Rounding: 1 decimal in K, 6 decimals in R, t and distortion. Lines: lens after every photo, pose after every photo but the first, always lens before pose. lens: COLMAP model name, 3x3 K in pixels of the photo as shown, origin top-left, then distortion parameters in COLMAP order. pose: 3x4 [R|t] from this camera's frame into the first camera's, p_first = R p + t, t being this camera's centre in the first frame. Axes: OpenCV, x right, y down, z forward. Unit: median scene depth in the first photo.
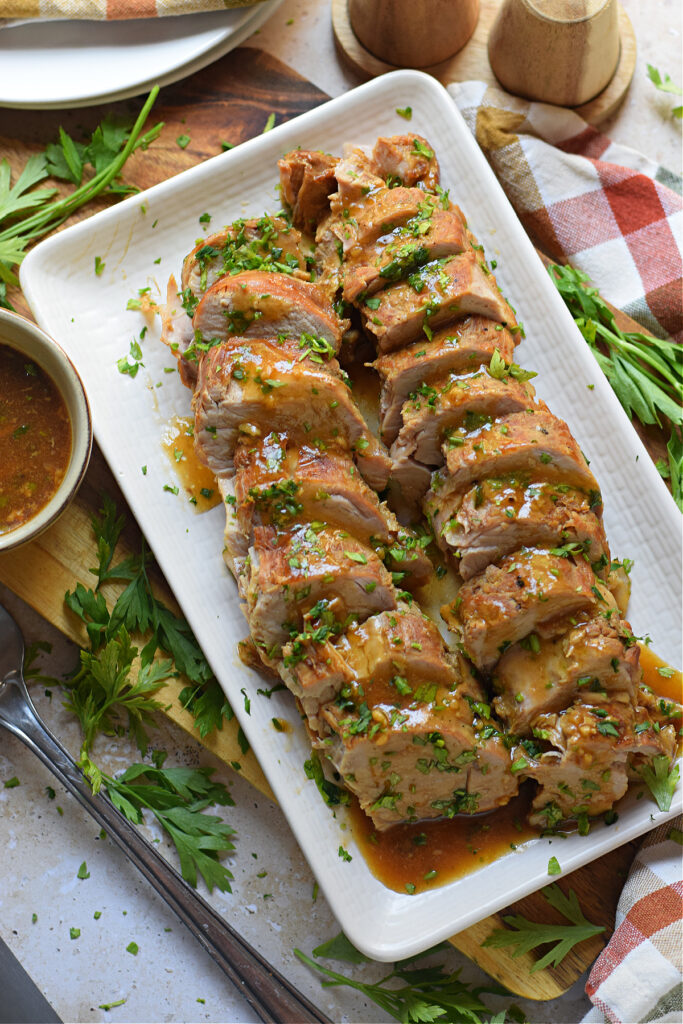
lens RADIAL K [[2441.0, 0, 381.6], [0, 2441.0, 512.3], [0, 0, 1]] dist [-0.032994, -0.659204]
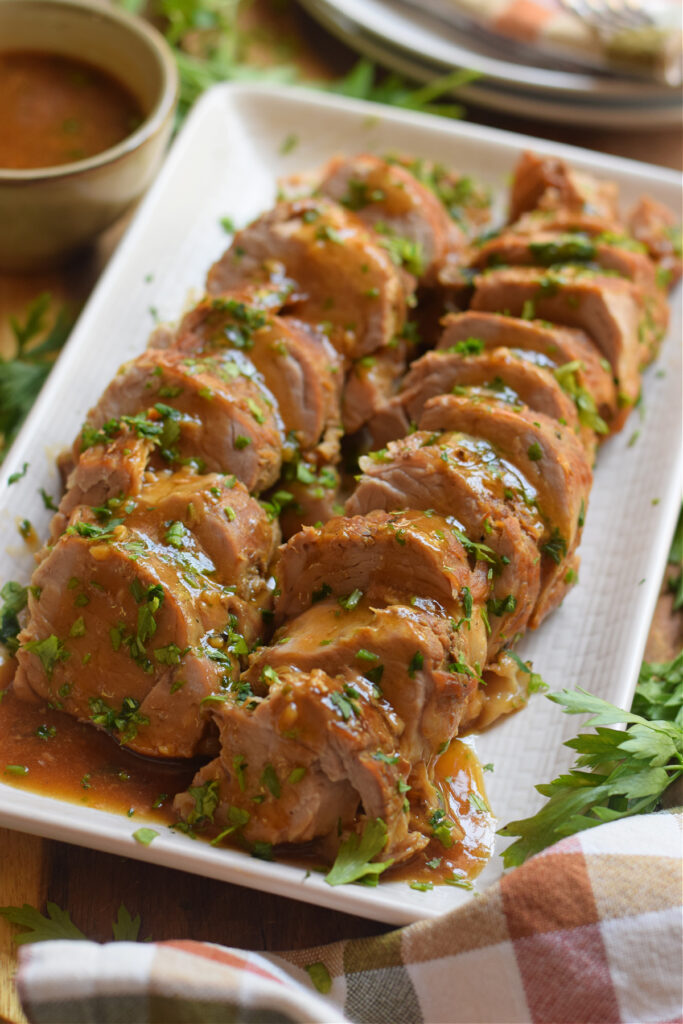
lens RADIAL K [[2441.0, 0, 381.6], [0, 2441.0, 512.3], [0, 0, 1]] dist [-0.032994, -0.659204]
pose [[0.741826, 0.512673, -0.432274, 0.356163], [-0.667224, 0.628811, -0.399259, 0.309787], [0.067129, 0.584605, 0.808536, 0.416389]]
